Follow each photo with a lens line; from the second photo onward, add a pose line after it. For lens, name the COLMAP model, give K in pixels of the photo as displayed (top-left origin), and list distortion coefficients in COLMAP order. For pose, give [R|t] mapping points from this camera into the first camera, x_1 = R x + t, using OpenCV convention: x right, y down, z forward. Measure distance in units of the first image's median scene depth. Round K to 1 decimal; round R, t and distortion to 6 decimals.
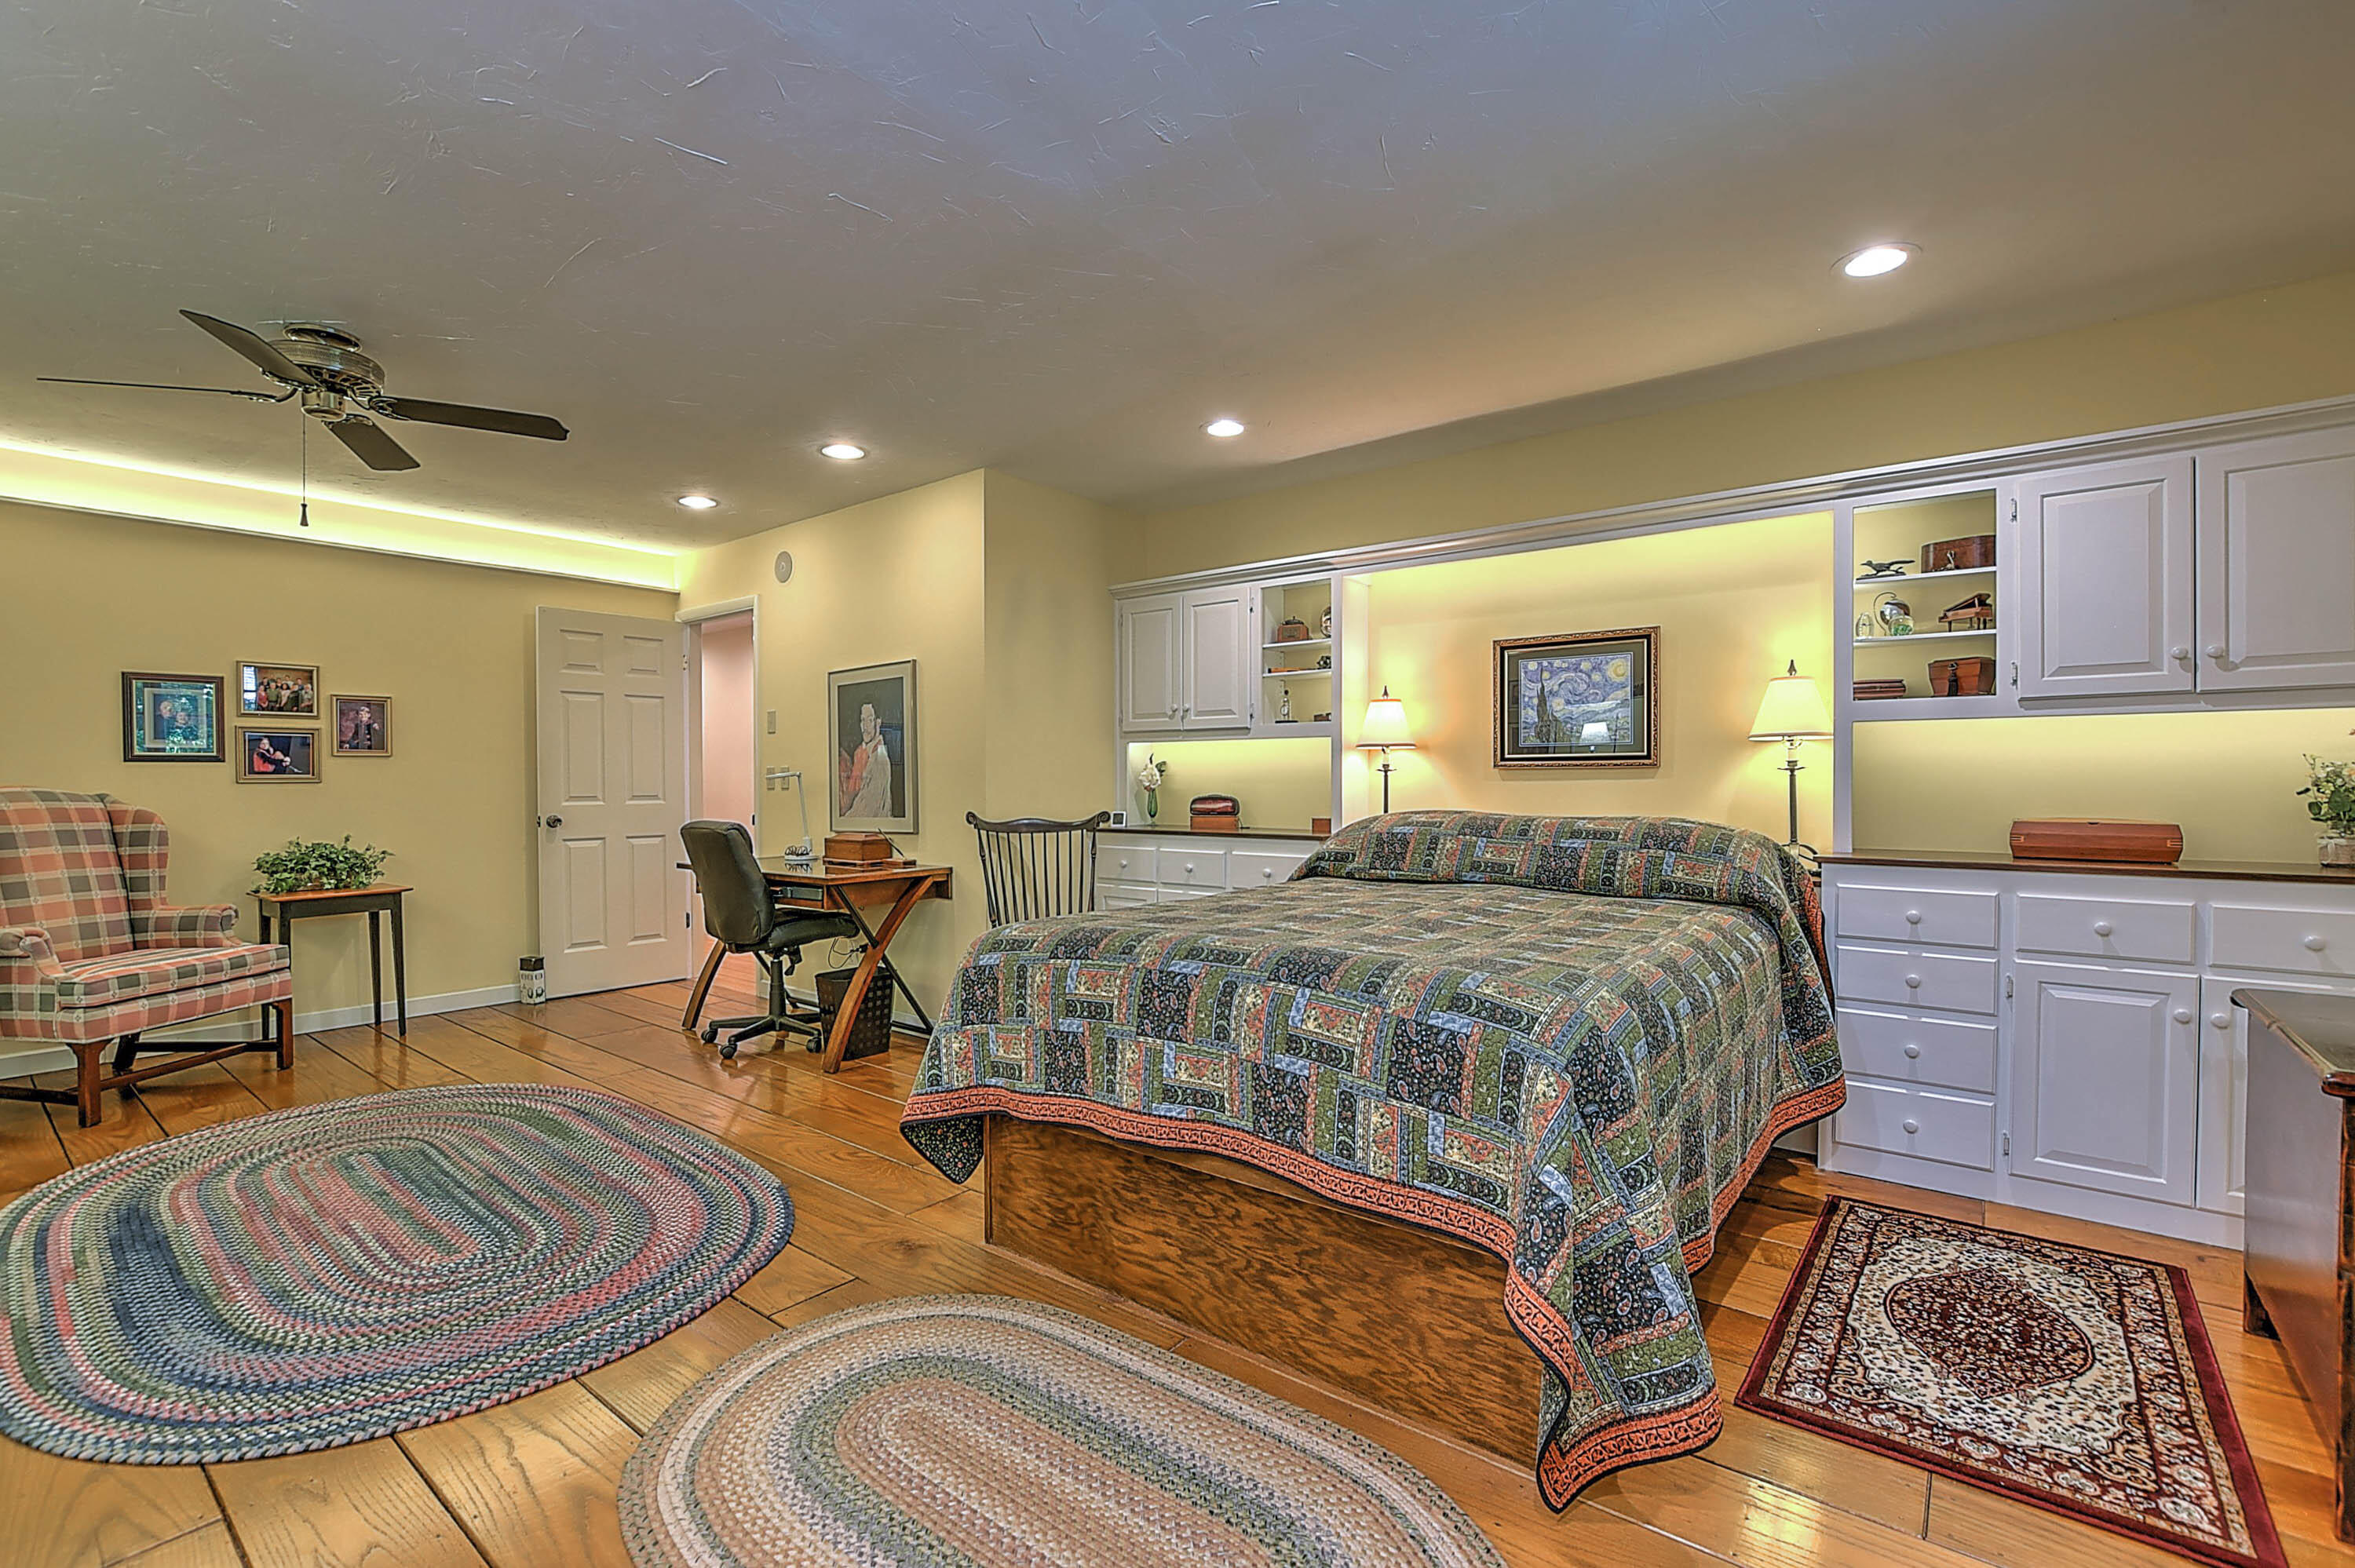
lens RADIAL K [[1028.8, 0, 1177.8], [0, 1028.8, 789.2], [0, 0, 1]] dist [-0.019867, -0.000337]
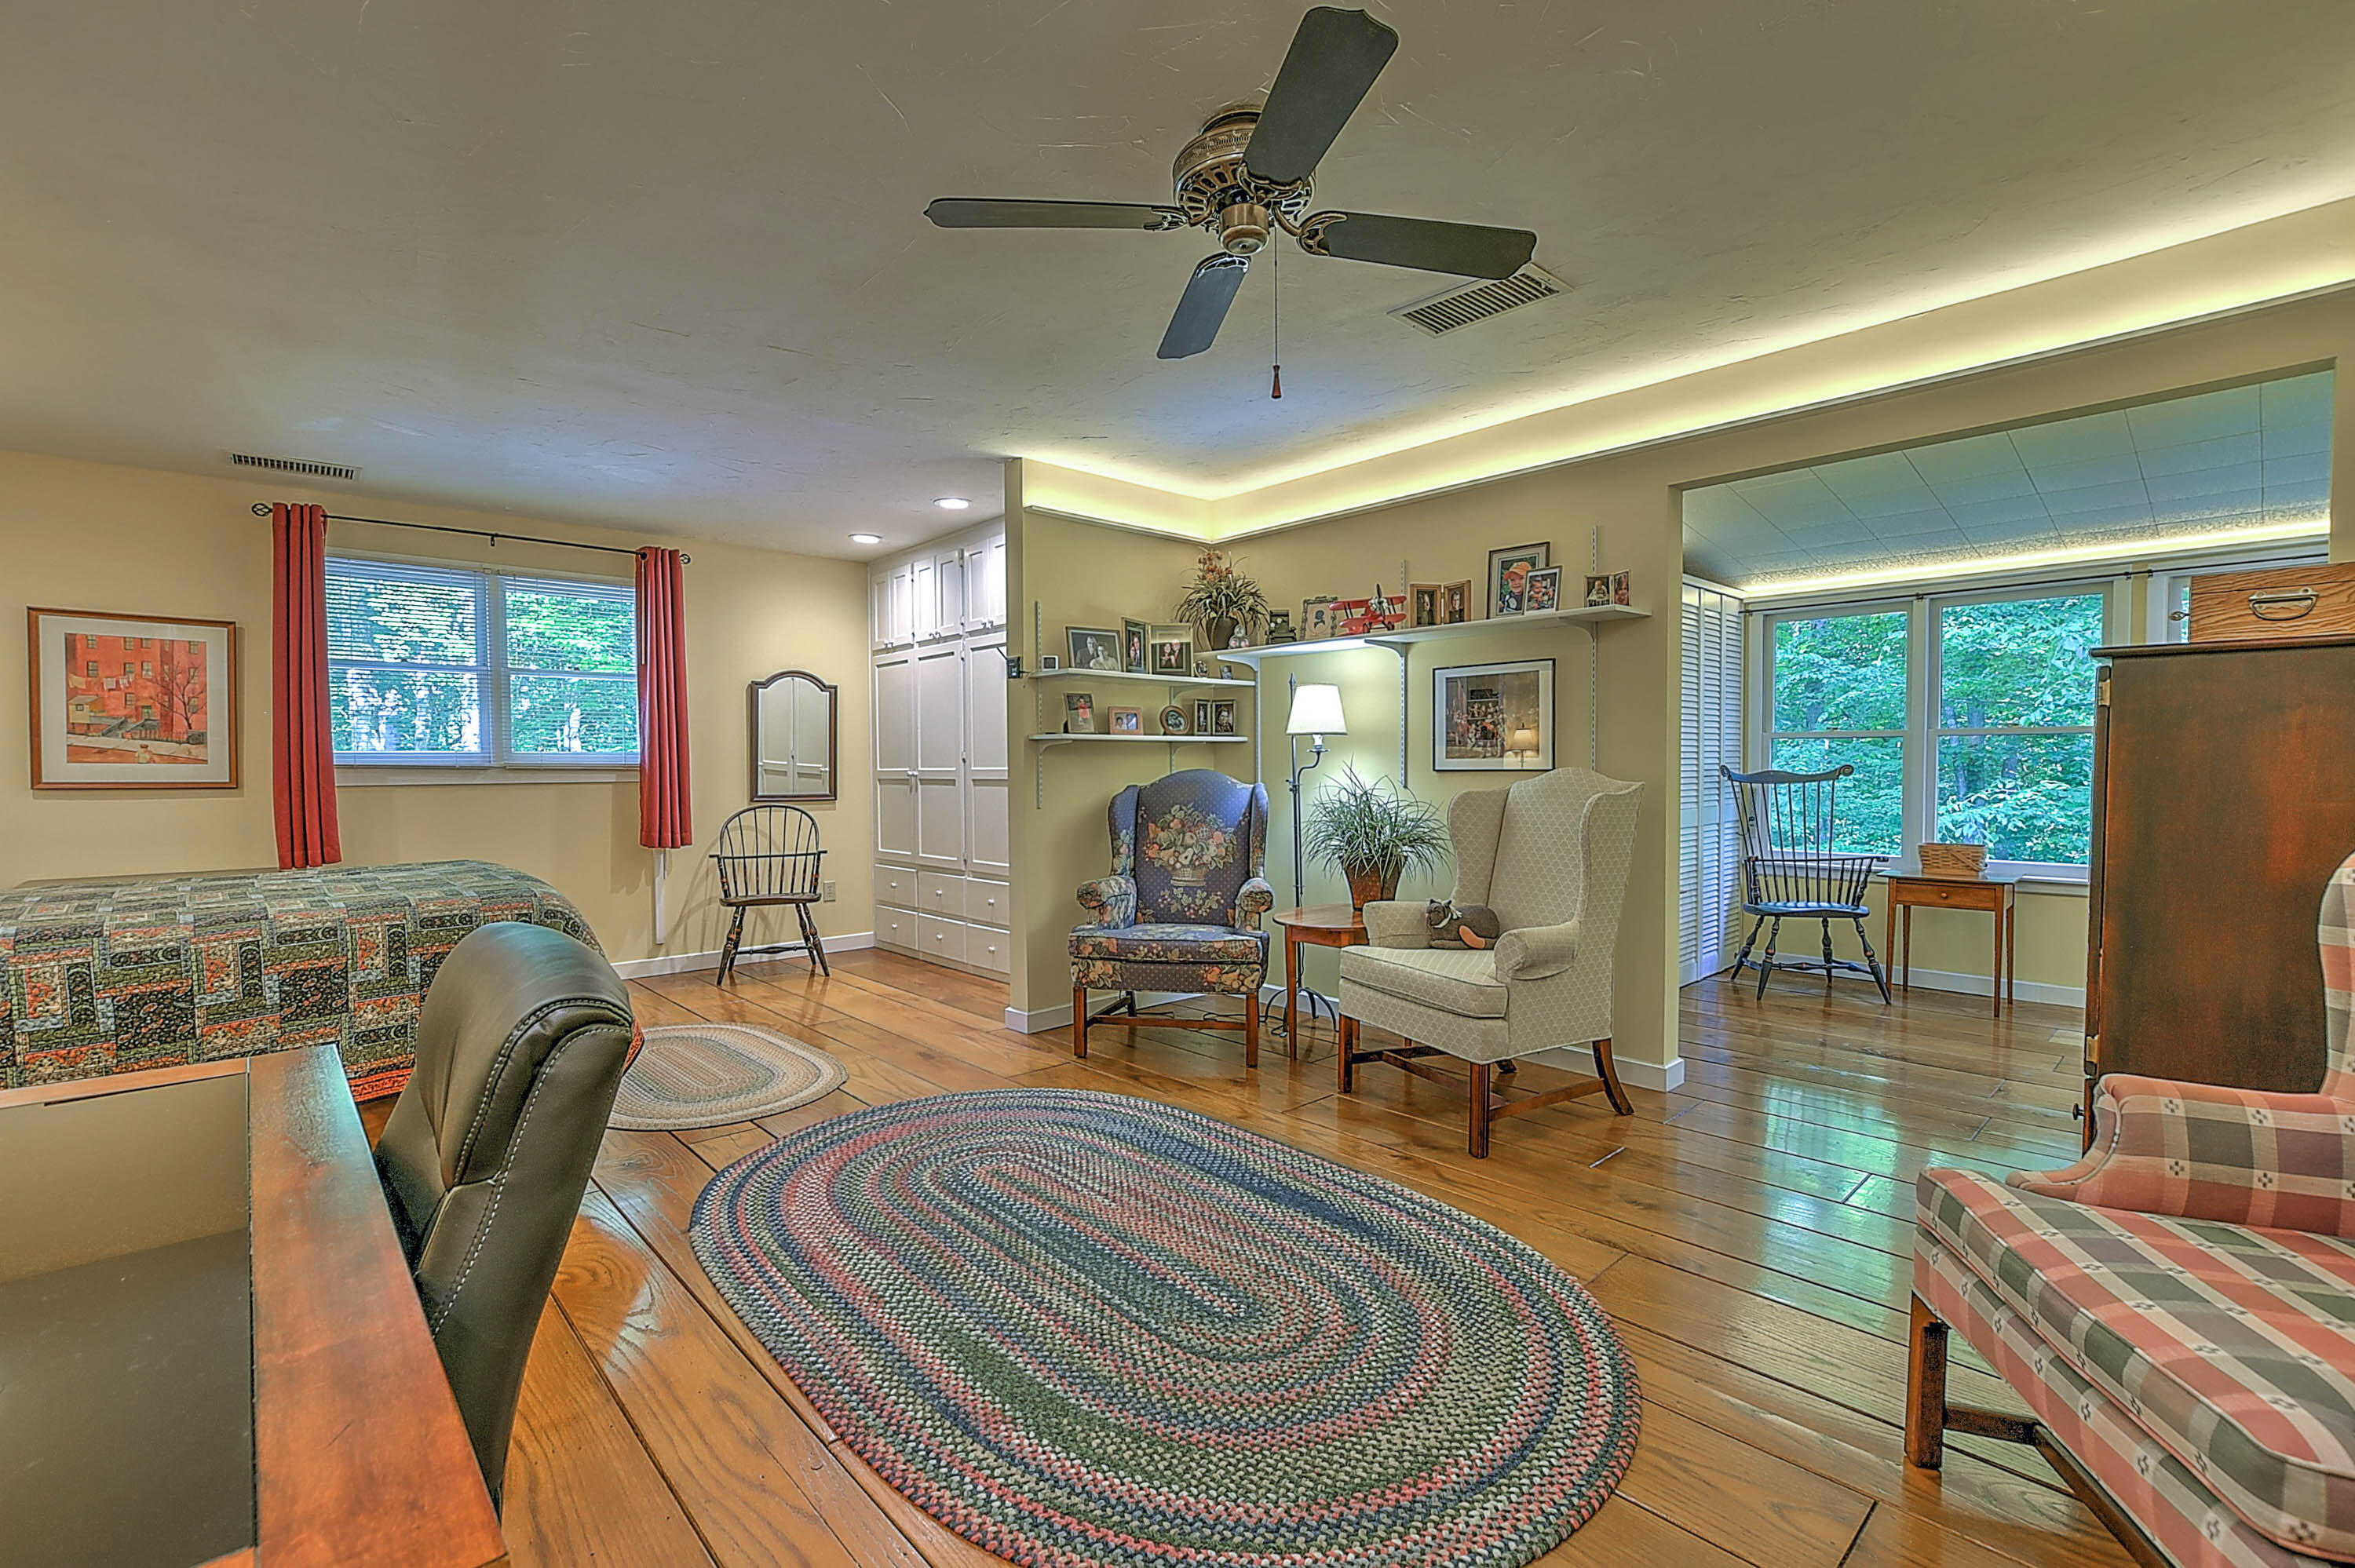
lens RADIAL K [[1028.8, 0, 1178.3], [0, 1028.8, 786.7], [0, 0, 1]] dist [-0.019867, -0.000337]
pose [[-0.987274, 0.002458, 0.159011, -0.980672], [0.006278, 0.999704, 0.023521, -0.009064], [-0.158906, 0.024220, -0.986997, 1.865641]]
